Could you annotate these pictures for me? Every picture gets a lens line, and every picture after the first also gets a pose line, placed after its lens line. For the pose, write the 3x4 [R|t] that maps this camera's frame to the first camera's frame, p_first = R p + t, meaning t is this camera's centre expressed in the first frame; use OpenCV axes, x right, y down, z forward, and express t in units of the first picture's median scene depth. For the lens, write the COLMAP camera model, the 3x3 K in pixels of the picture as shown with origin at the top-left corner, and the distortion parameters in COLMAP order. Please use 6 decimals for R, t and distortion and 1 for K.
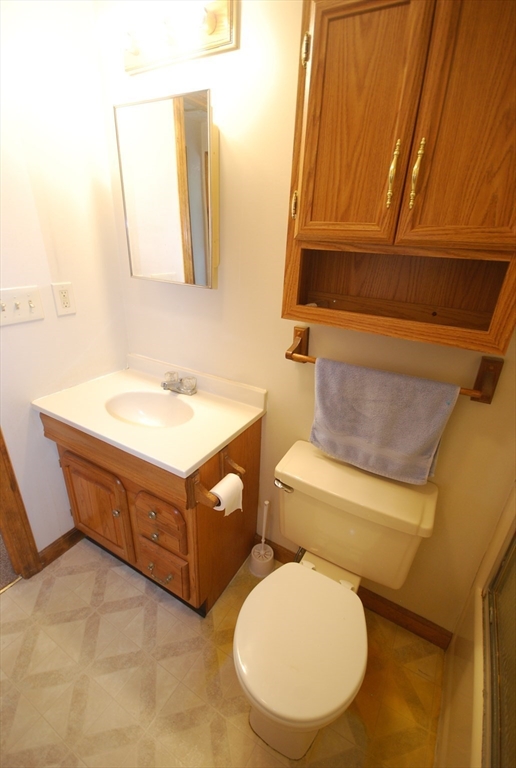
lens RADIAL K [[338.7, 0, 258.2], [0, 338.7, 383.3], [0, 0, 1]] dist [-0.007067, -0.001866]
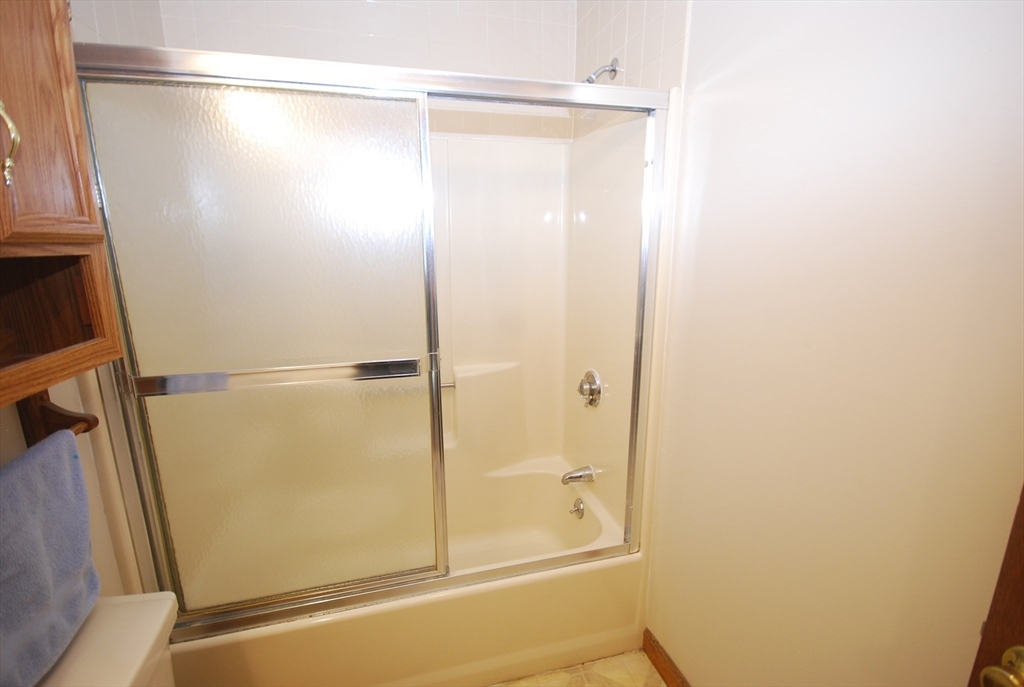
lens RADIAL K [[471.4, 0, 510.7], [0, 471.4, 346.2], [0, 0, 1]] dist [0.002705, -0.000834]
pose [[-0.707869, -0.193318, 0.679375, -0.844596], [0.257482, 0.825017, 0.503041, -0.487003], [-0.657743, 0.531014, -0.534227, 1.043701]]
